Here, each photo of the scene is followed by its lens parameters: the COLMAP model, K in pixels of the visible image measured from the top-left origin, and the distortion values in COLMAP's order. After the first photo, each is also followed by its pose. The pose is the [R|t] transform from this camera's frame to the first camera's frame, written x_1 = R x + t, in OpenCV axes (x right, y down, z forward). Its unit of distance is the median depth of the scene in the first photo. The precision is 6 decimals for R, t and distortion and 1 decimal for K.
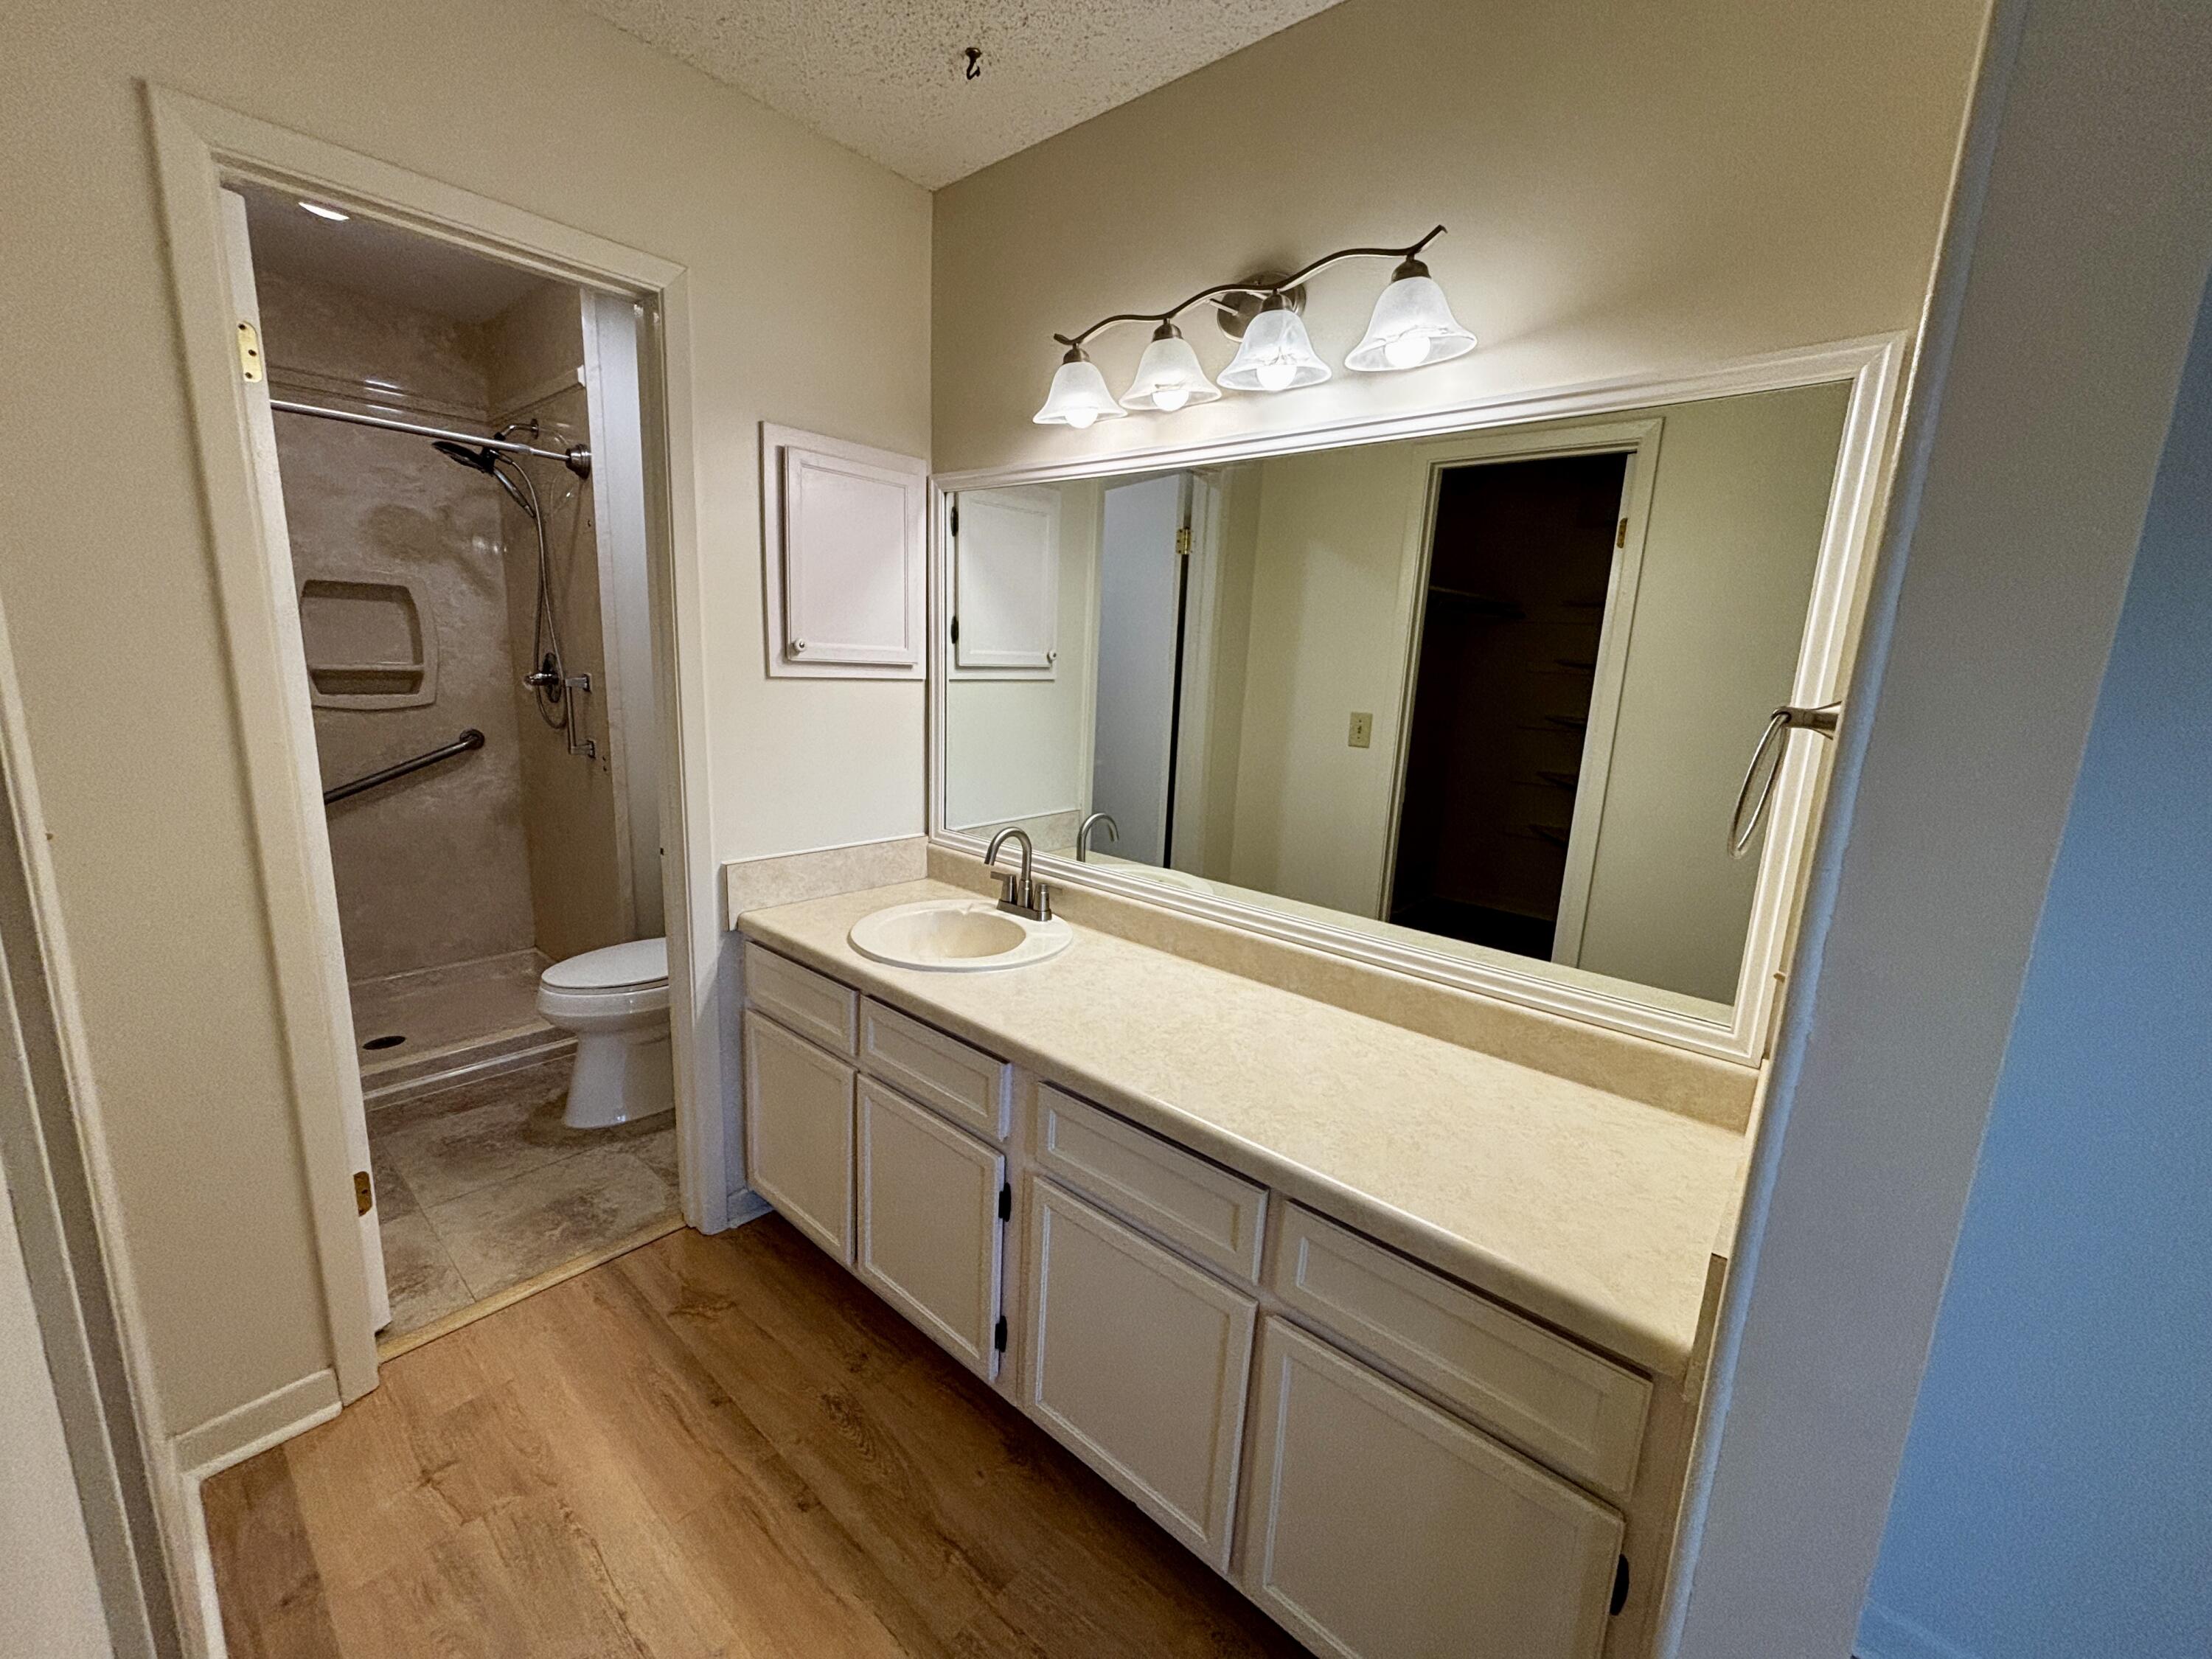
lens RADIAL K [[890.8, 0, 1099.5], [0, 890.8, 829.7], [0, 0, 1]] dist [0.003340, -0.000389]
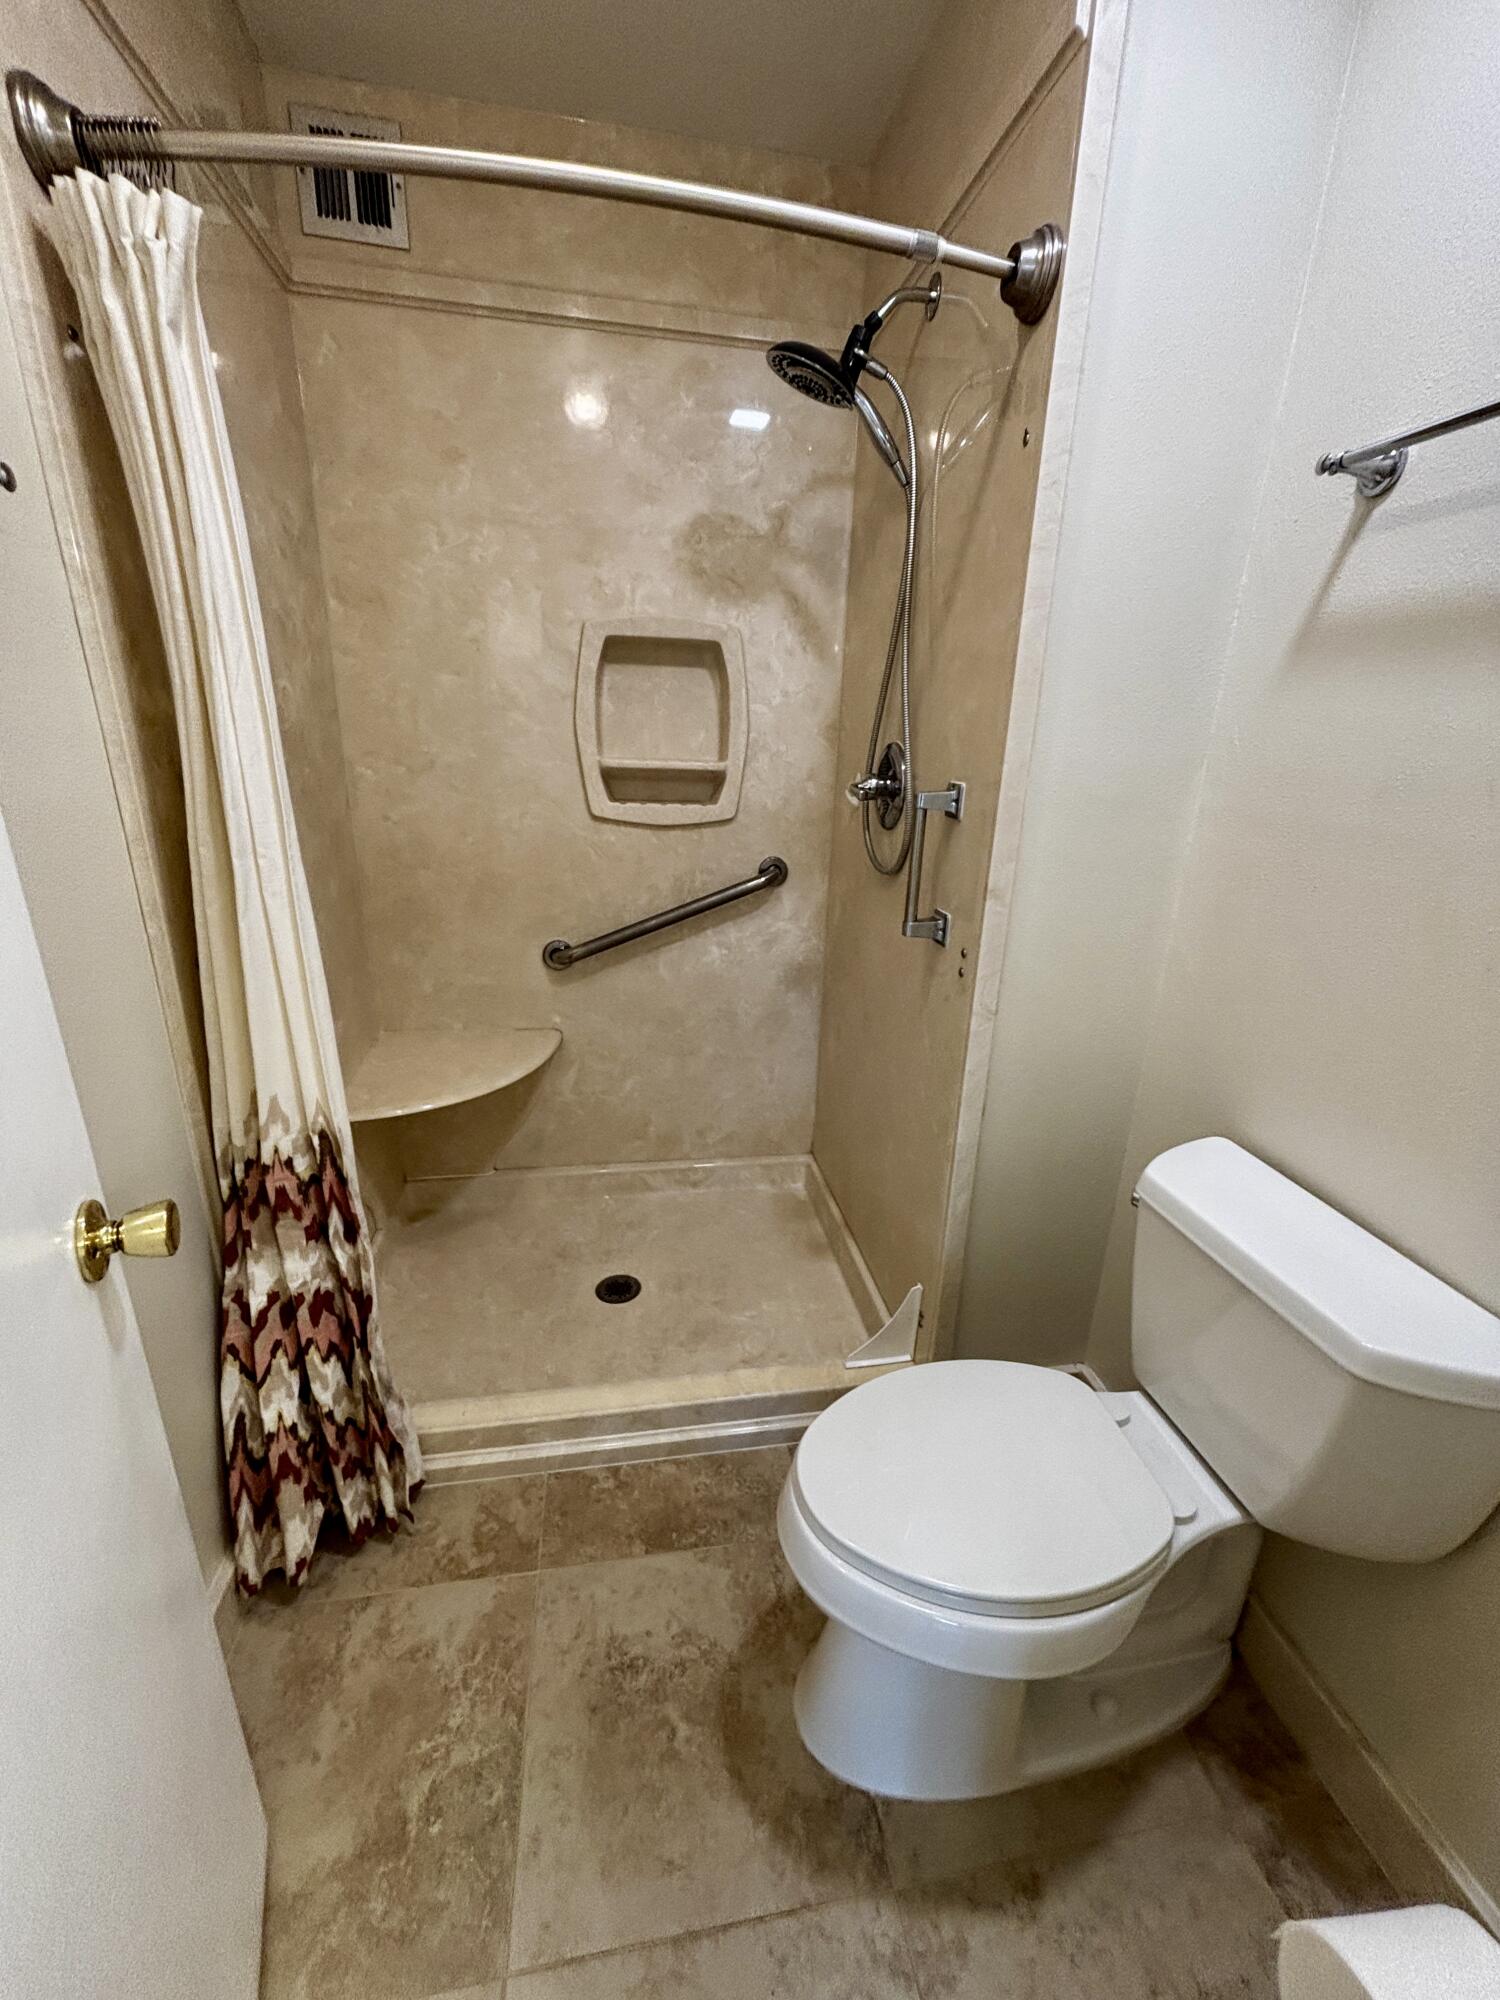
lens RADIAL K [[805.4, 0, 758.0], [0, 805.4, 994.7], [0, 0, 1]] dist [0.003340, -0.000389]
pose [[0.784282, 0.181400, -0.593293, -0.351241], [-0.123032, 0.982782, 0.137850, -0.100654], [0.608083, -0.035119, 0.793096, 0.535567]]
